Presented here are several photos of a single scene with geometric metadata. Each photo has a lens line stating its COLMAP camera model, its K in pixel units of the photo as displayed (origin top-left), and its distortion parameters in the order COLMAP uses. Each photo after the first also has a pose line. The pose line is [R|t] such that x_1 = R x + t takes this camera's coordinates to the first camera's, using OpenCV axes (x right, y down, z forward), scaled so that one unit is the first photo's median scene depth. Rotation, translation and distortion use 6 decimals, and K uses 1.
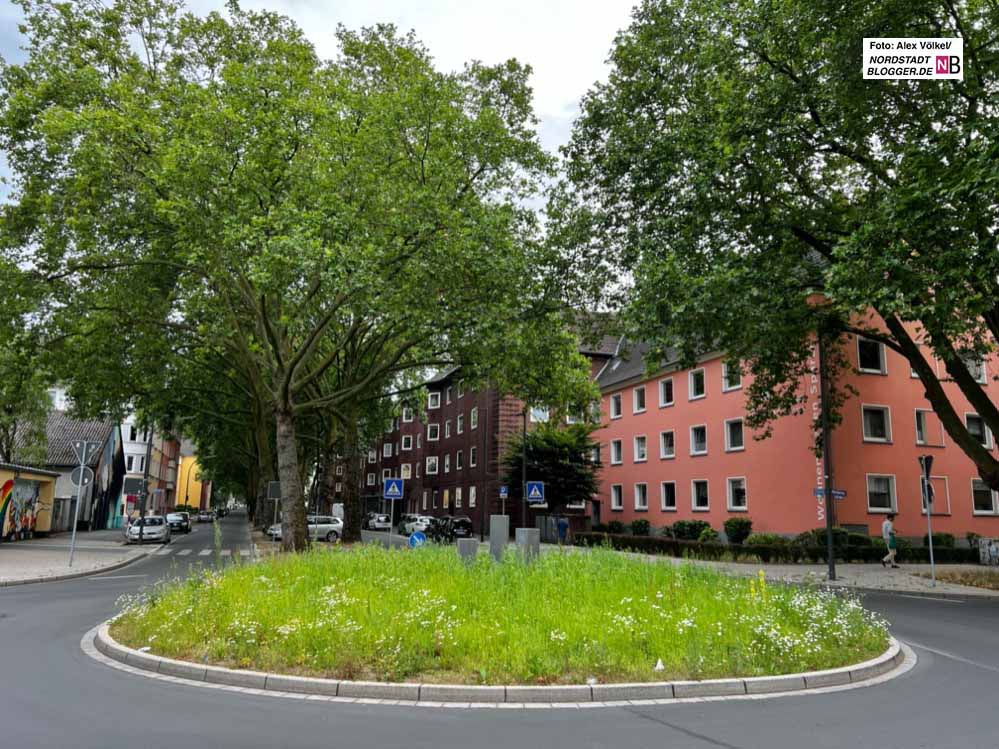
lens RADIAL K [[770.5, 0, 485.8], [0, 770.5, 373.3], [0, 0, 1]] dist [0.058220, -0.008127]
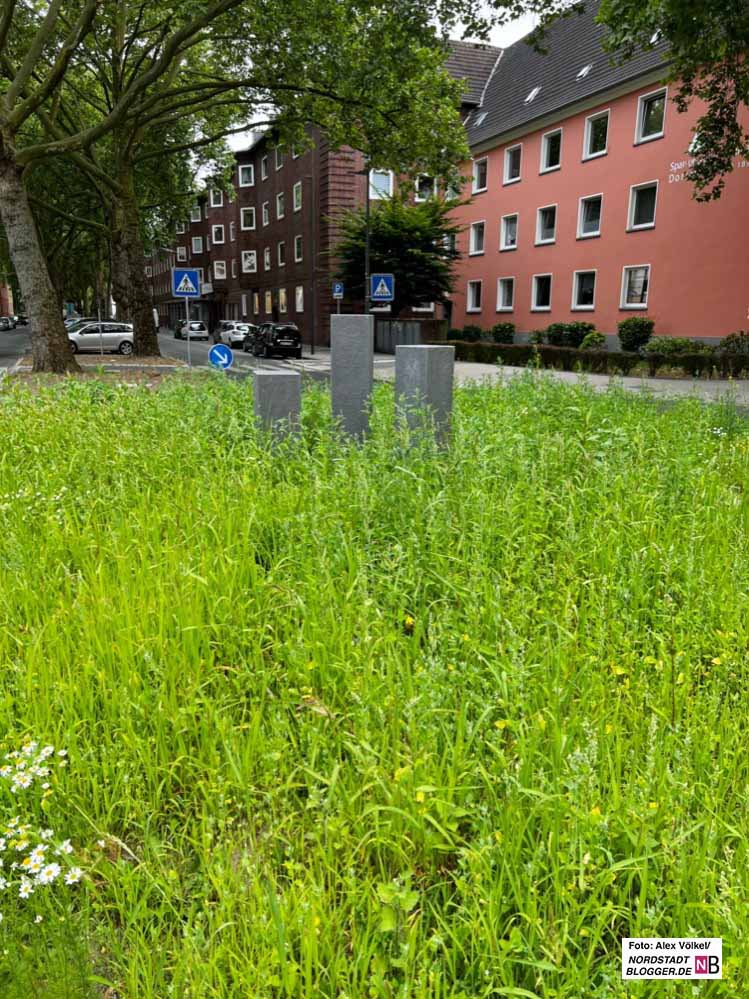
lens RADIAL K [[770.5, 0, 374.5], [0, 770.5, 499.5], [0, 0, 1]] dist [0.058220, -0.008127]
pose [[0.997107, -0.028401, 0.070503, -0.001434], [-0.001861, 0.918165, 0.396194, 0.032635], [-0.075986, -0.395179, 0.915456, 0.169544]]
